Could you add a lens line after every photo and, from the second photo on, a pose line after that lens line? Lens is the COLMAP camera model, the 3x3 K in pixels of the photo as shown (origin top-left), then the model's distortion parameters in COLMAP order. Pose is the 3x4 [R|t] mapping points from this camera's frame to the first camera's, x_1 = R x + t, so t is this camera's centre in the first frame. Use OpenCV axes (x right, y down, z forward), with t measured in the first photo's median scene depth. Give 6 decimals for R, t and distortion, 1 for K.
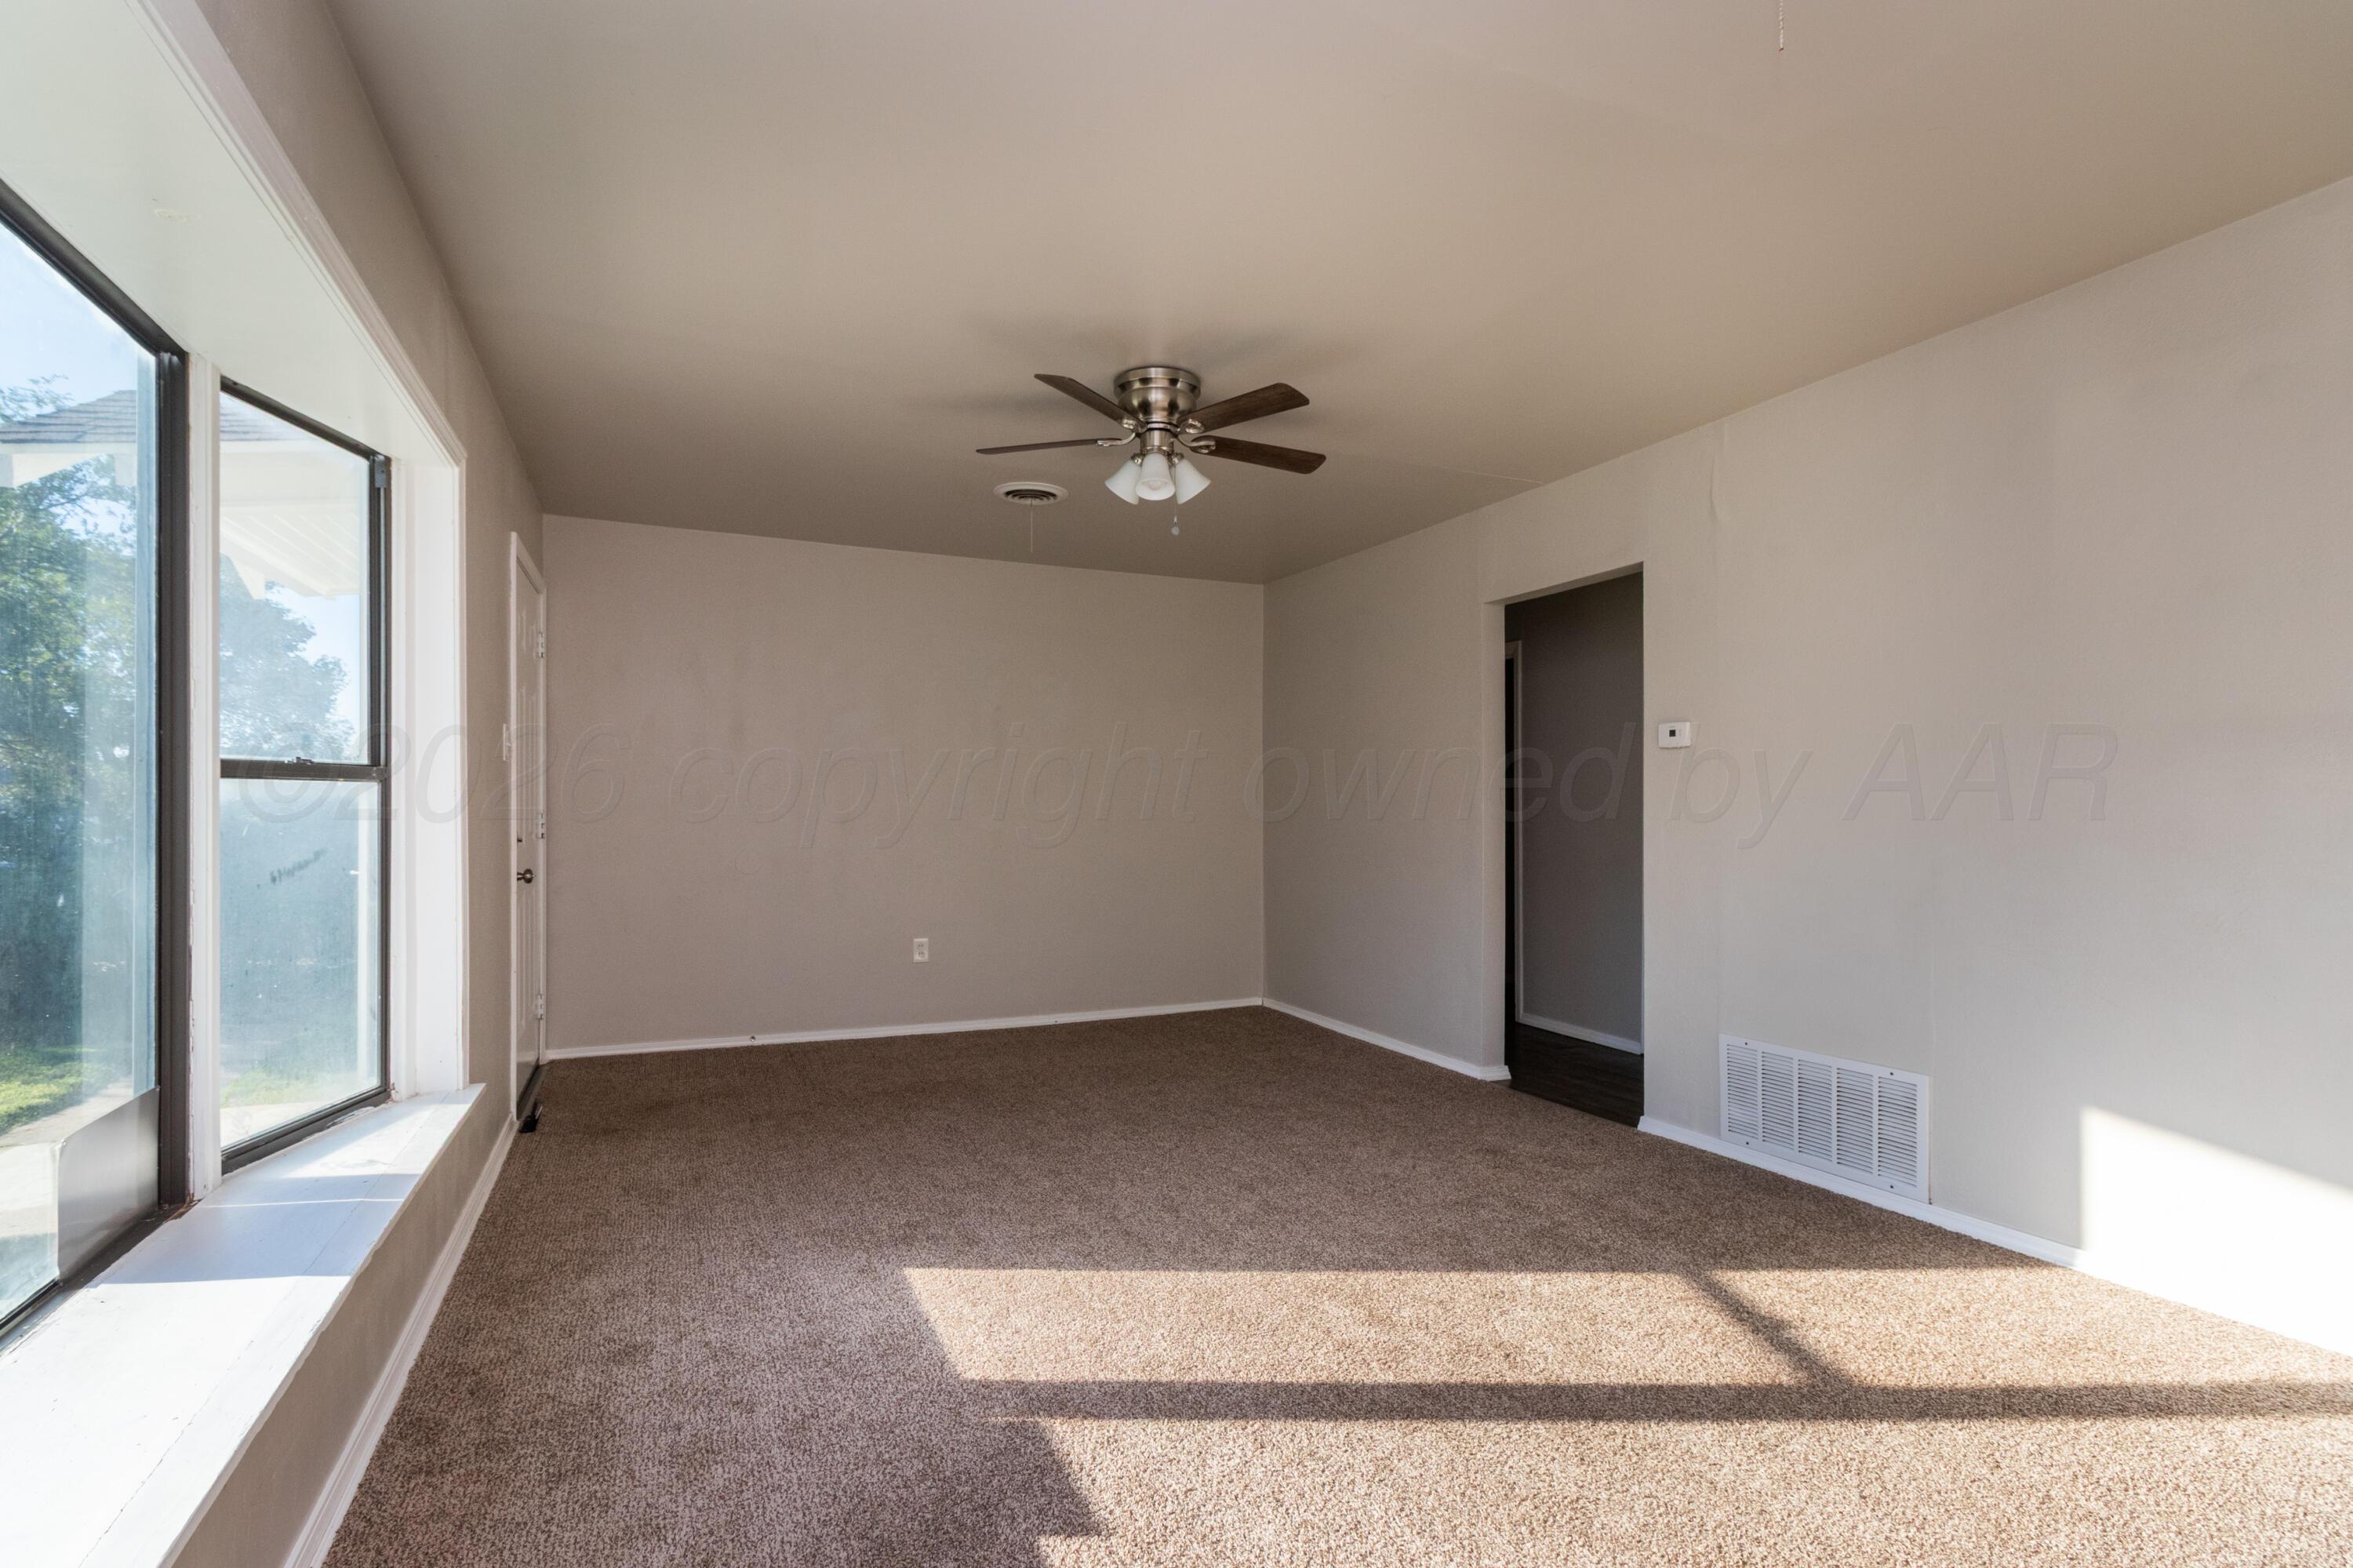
lens RADIAL K [[1117.6, 0, 1155.7], [0, 1117.6, 778.4], [0, 0, 1]] dist [0.000542, 0.000355]
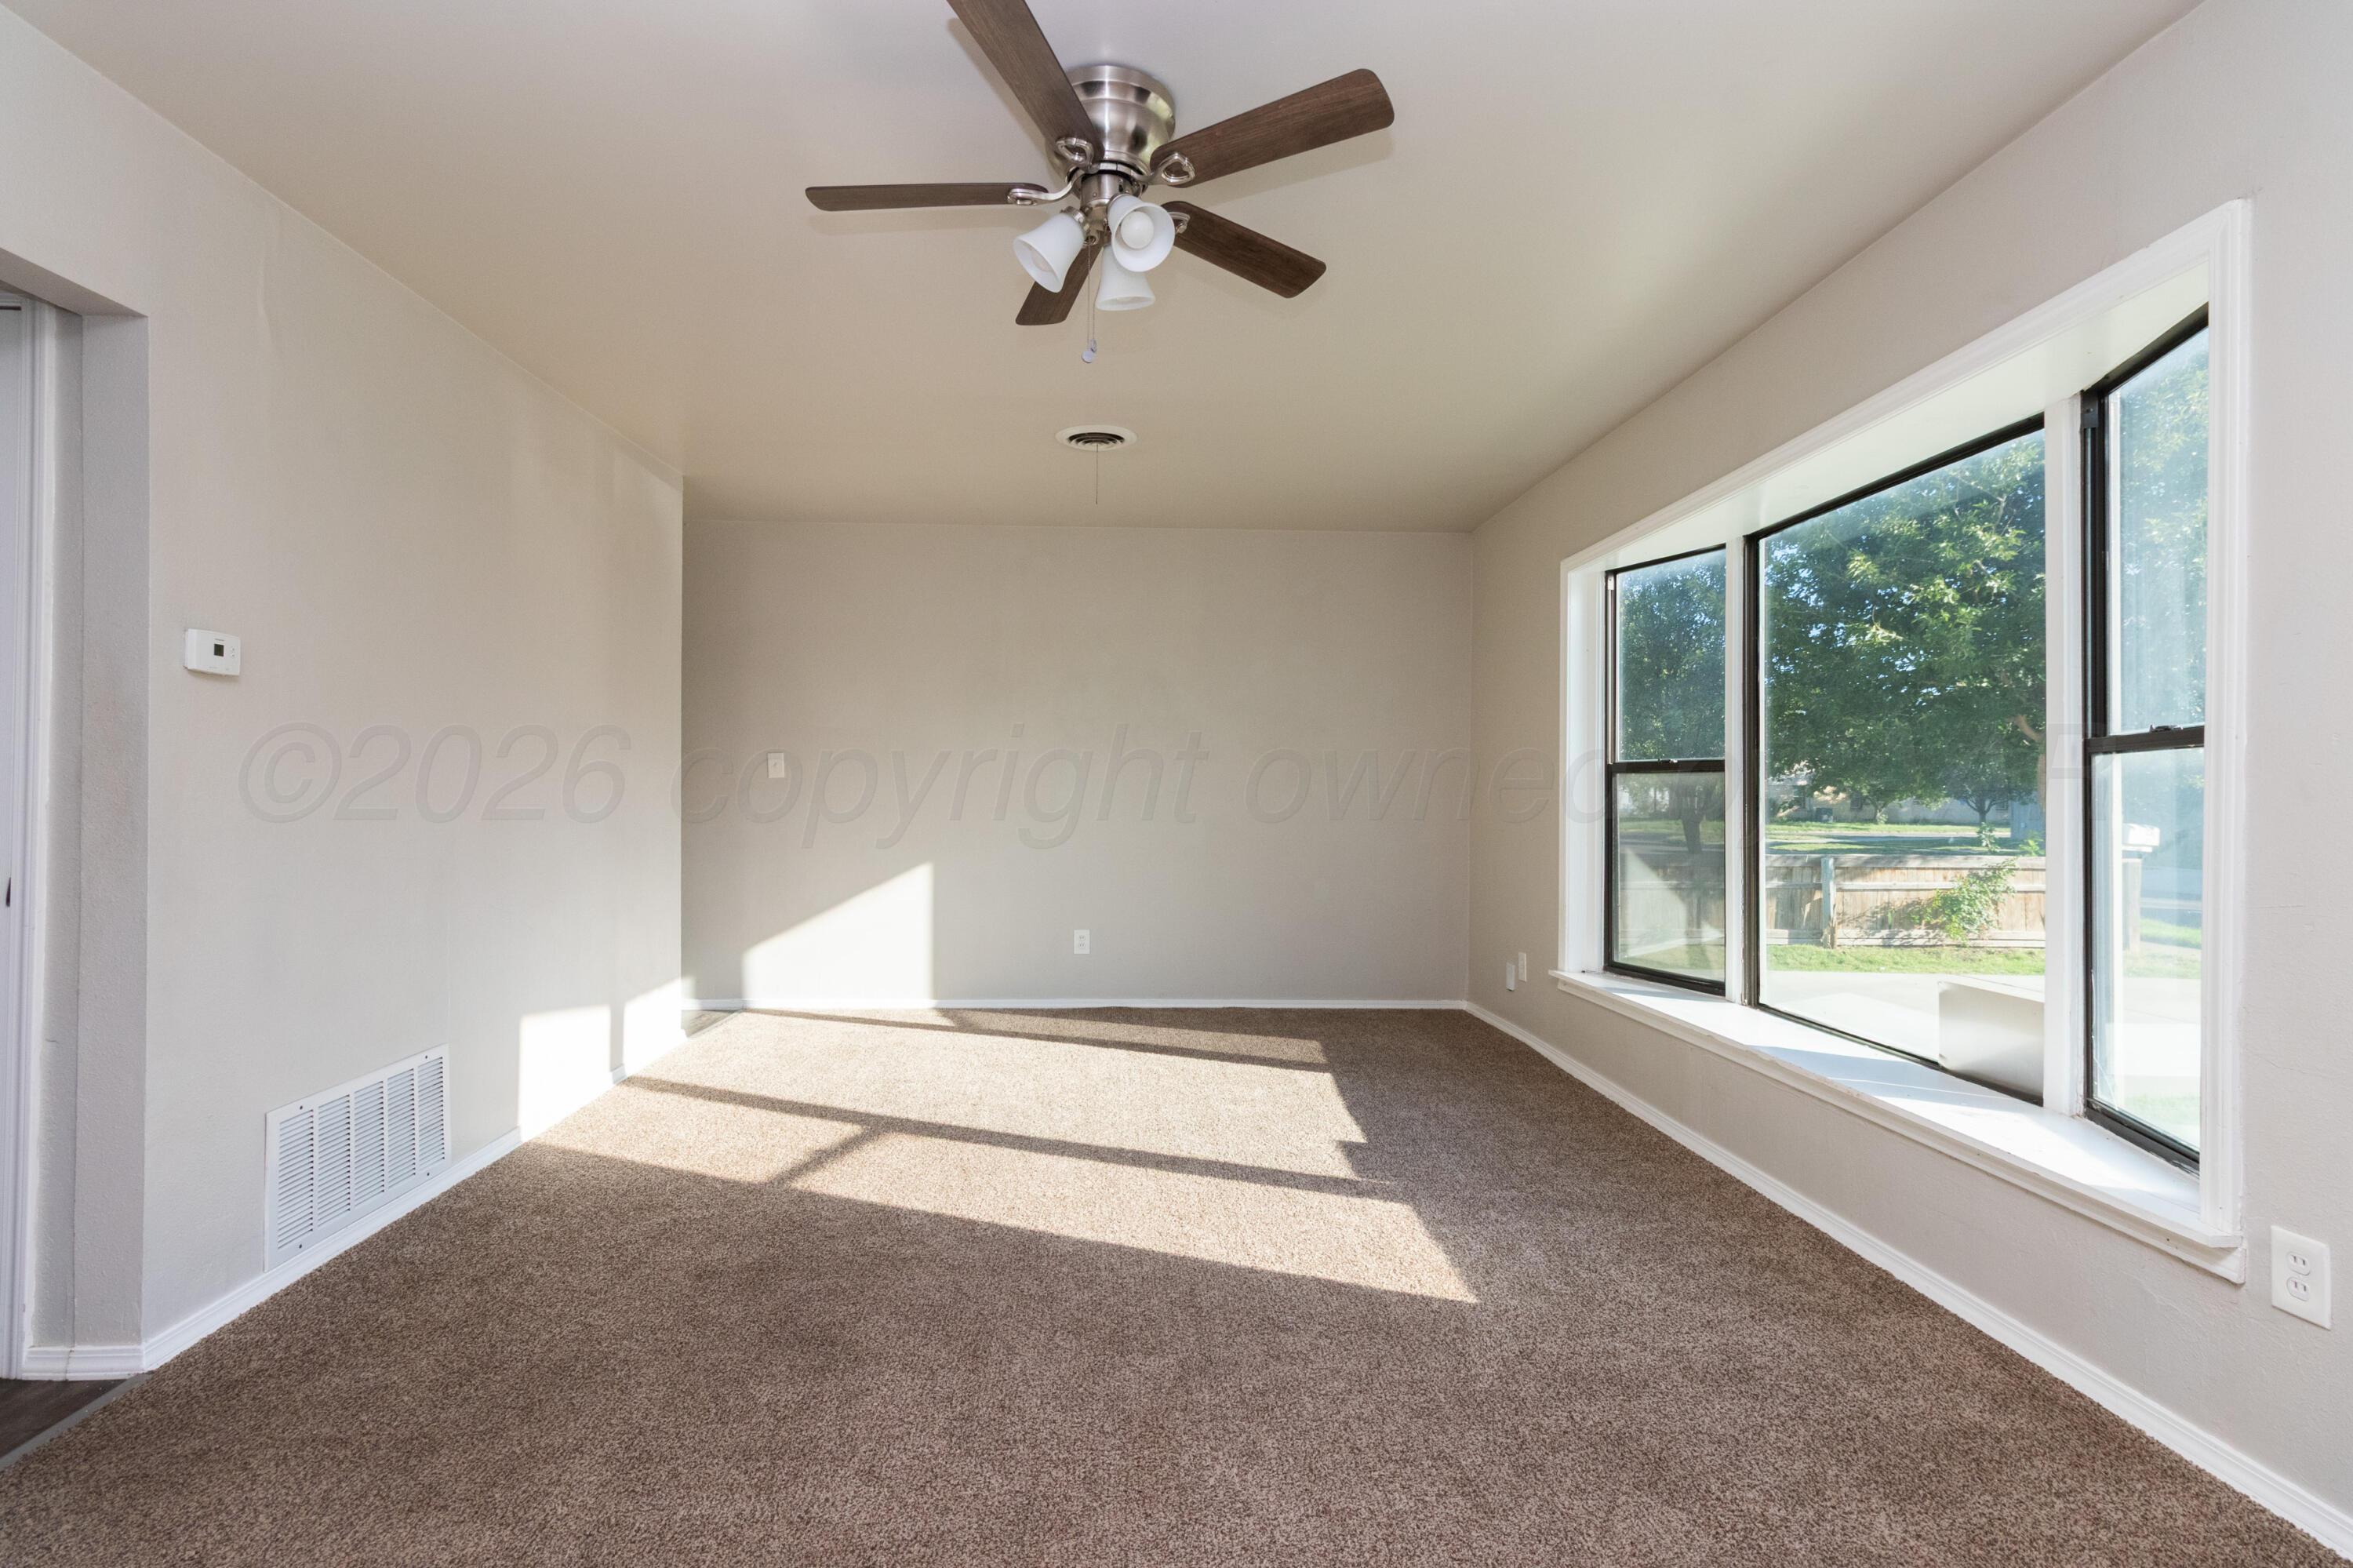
lens RADIAL K [[1117.6, 0, 1155.7], [0, 1117.6, 778.4], [0, 0, 1]] dist [0.000542, 0.000355]
pose [[-0.927872, 0.001989, 0.372894, -0.351530], [-0.014356, 0.999054, -0.041053, 0.070437], [-0.372623, -0.043445, -0.926965, 2.102113]]
